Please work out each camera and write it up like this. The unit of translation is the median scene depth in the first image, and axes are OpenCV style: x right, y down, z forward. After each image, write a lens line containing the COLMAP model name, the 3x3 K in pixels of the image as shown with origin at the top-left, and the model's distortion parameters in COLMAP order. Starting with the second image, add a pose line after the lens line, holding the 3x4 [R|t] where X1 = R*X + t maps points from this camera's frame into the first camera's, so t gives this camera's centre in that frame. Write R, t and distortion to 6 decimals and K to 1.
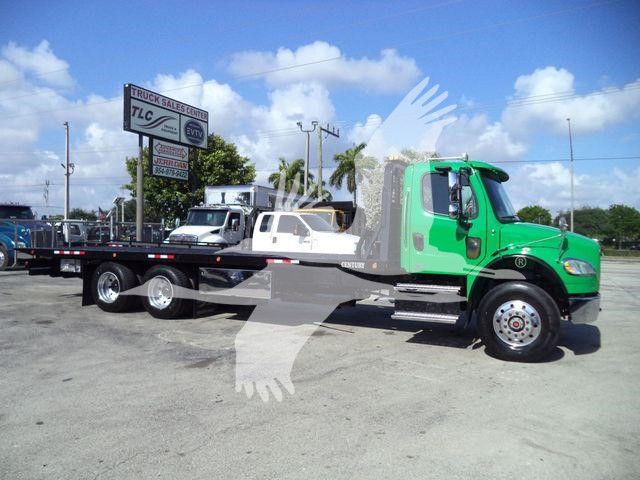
lens RADIAL K [[541.5, 0, 320.0], [0, 541.5, 240.0], [0, 0, 1]] dist [-0.019646, -0.004368]
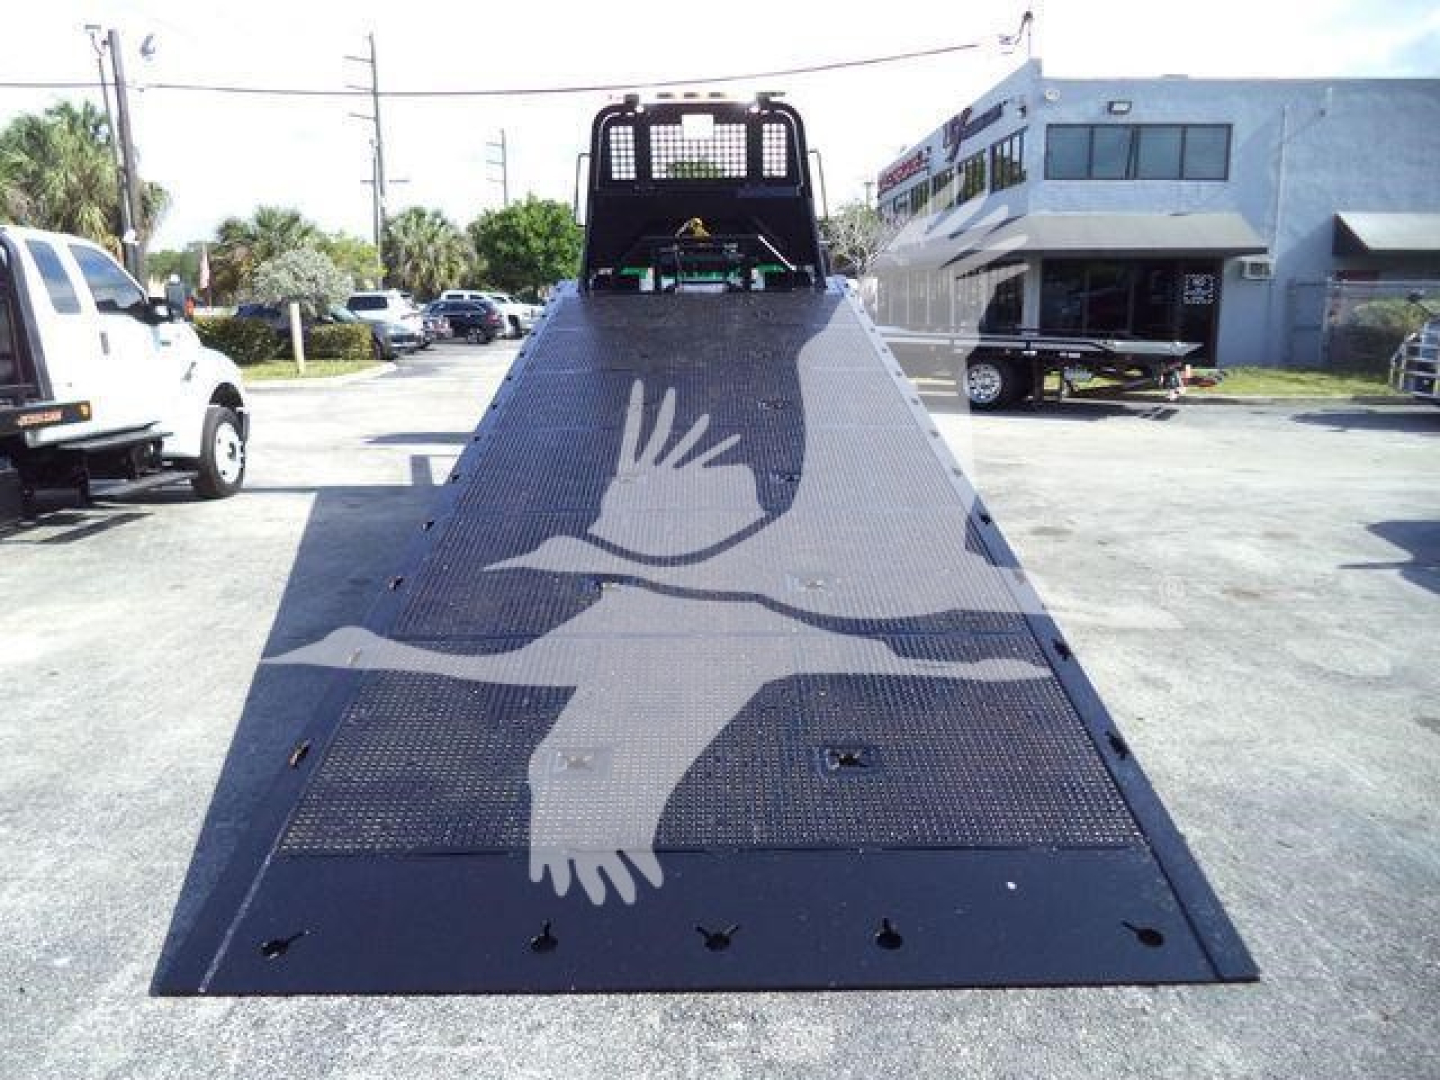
lens RADIAL K [[1176.3, 0, 720.0], [0, 1176.3, 540.0], [0, 0, 1]] dist [-0.014301, -0.002579]
pose [[-0.436174, -0.192679, 0.878992, -0.502330], [0.013077, 0.975347, 0.220289, -0.019973], [-0.899767, 0.107579, -0.422902, 0.673805]]
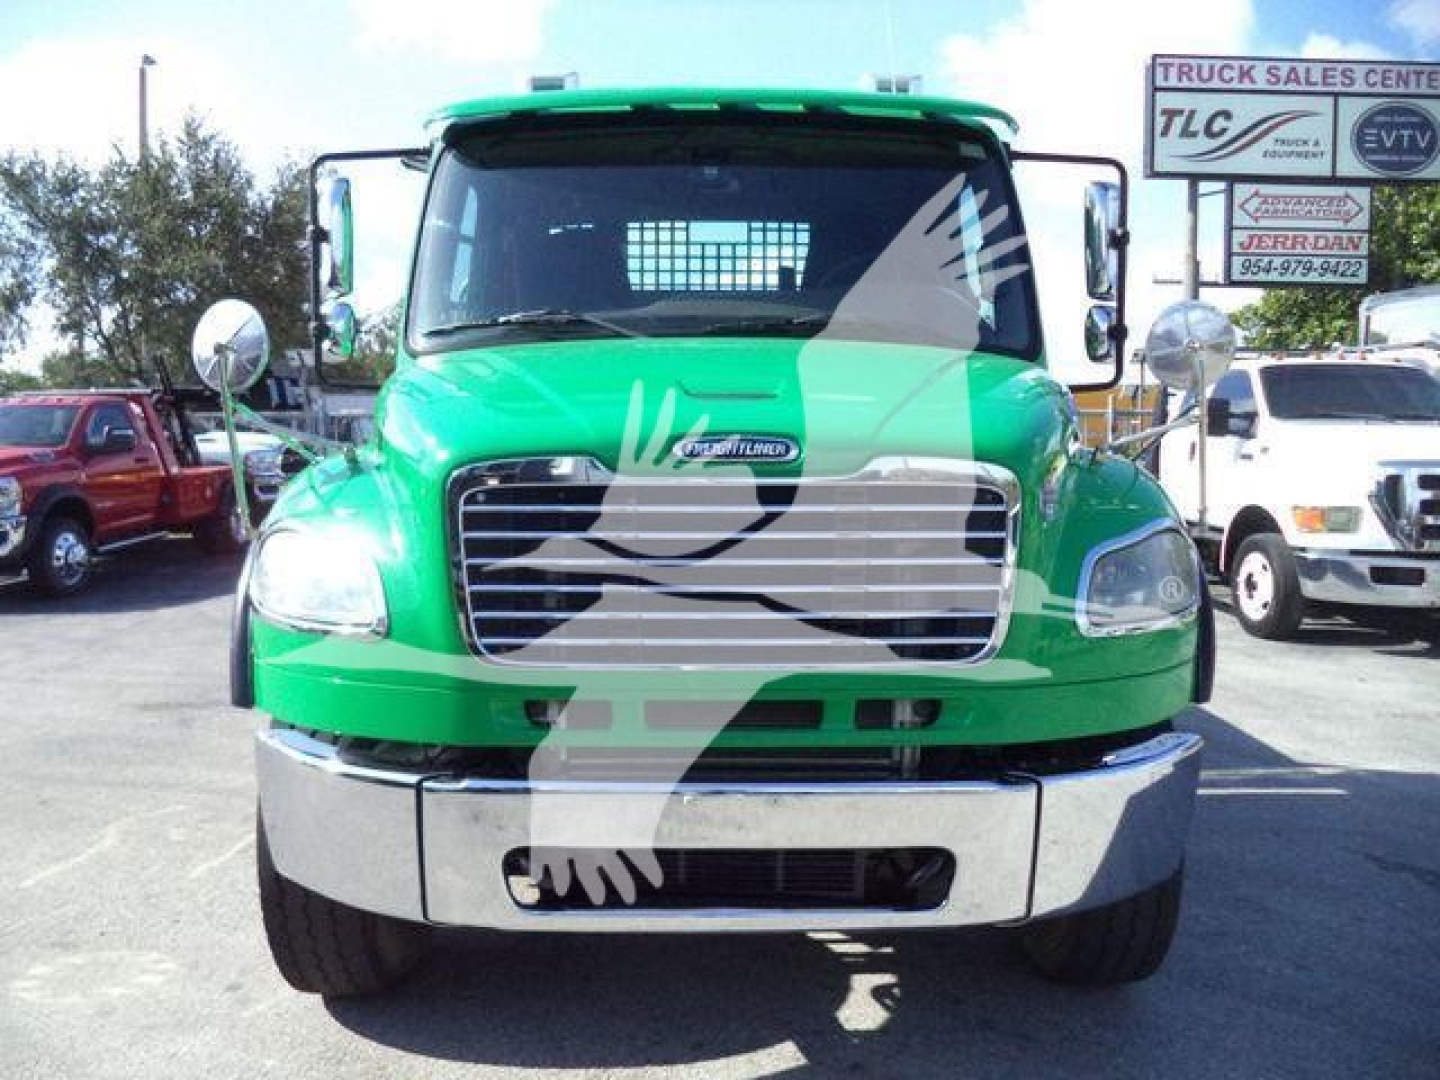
lens RADIAL K [[1206.5, 0, 717.8], [0, 1206.5, 575.5], [0, 0, 1]] dist [-0.112420, 0.098955]
pose [[0.437128, 0.087567, -0.895126, 0.292569], [0.000905, 0.995206, 0.097800, 0.002809], [0.899399, -0.043561, 0.434953, 0.314847]]
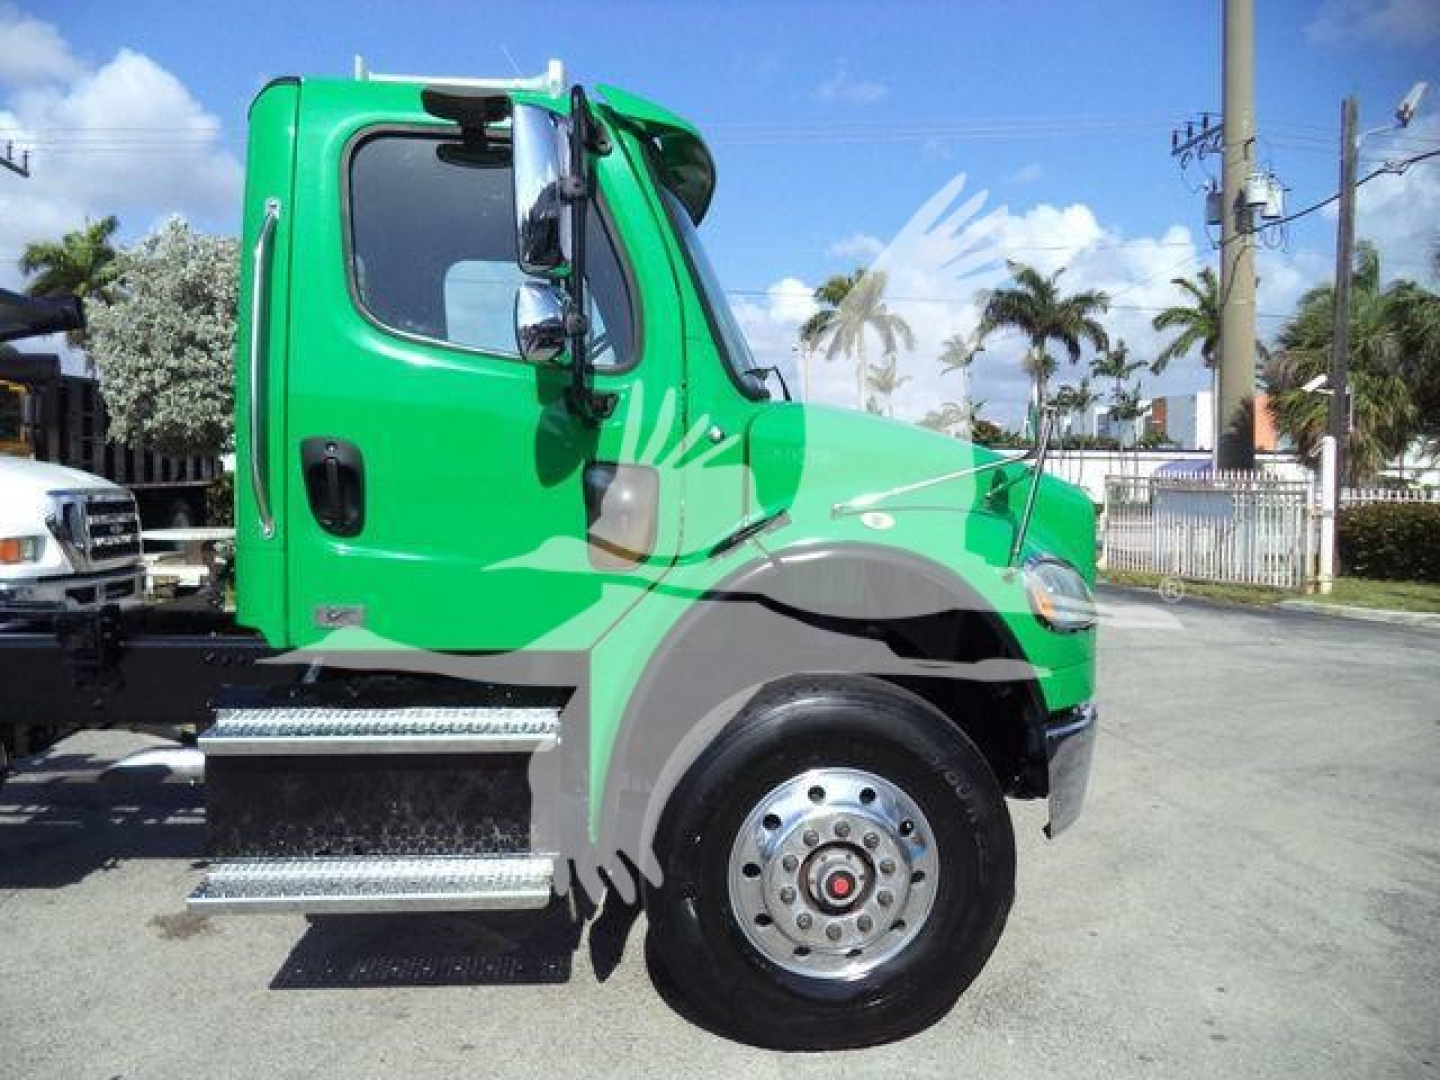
lens RADIAL K [[1185.6, 0, 720.0], [0, 1185.6, 540.0], [0, 0, 1]] dist [-0.012967, -0.006903]
pose [[0.853964, -0.026226, 0.519671, 0.028606], [0.000323, 0.998756, 0.049873, 0.000232], [-0.520332, -0.042422, 0.852910, 0.205092]]
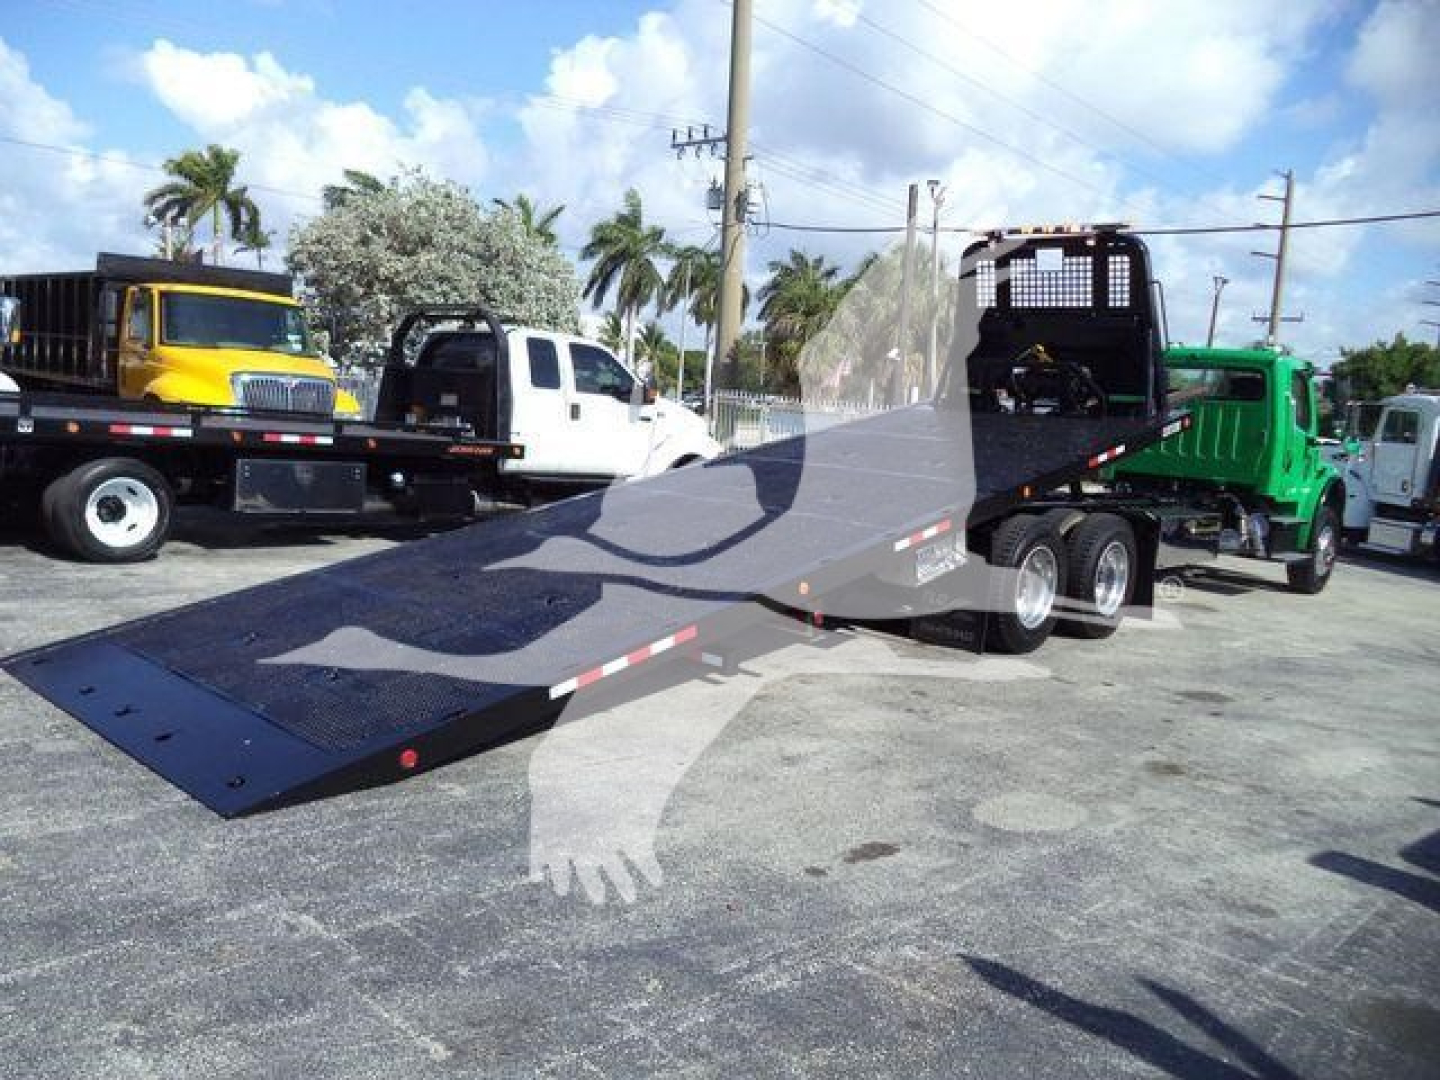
lens RADIAL K [[1185.6, 0, 720.0], [0, 1185.6, 540.0], [0, 0, 1]] dist [-0.012967, -0.006903]
pose [[0.296986, -0.106414, 0.948934, -0.573871], [-0.062104, 0.989514, 0.130401, -0.017710], [-0.952860, -0.097660, 0.287263, 0.454797]]
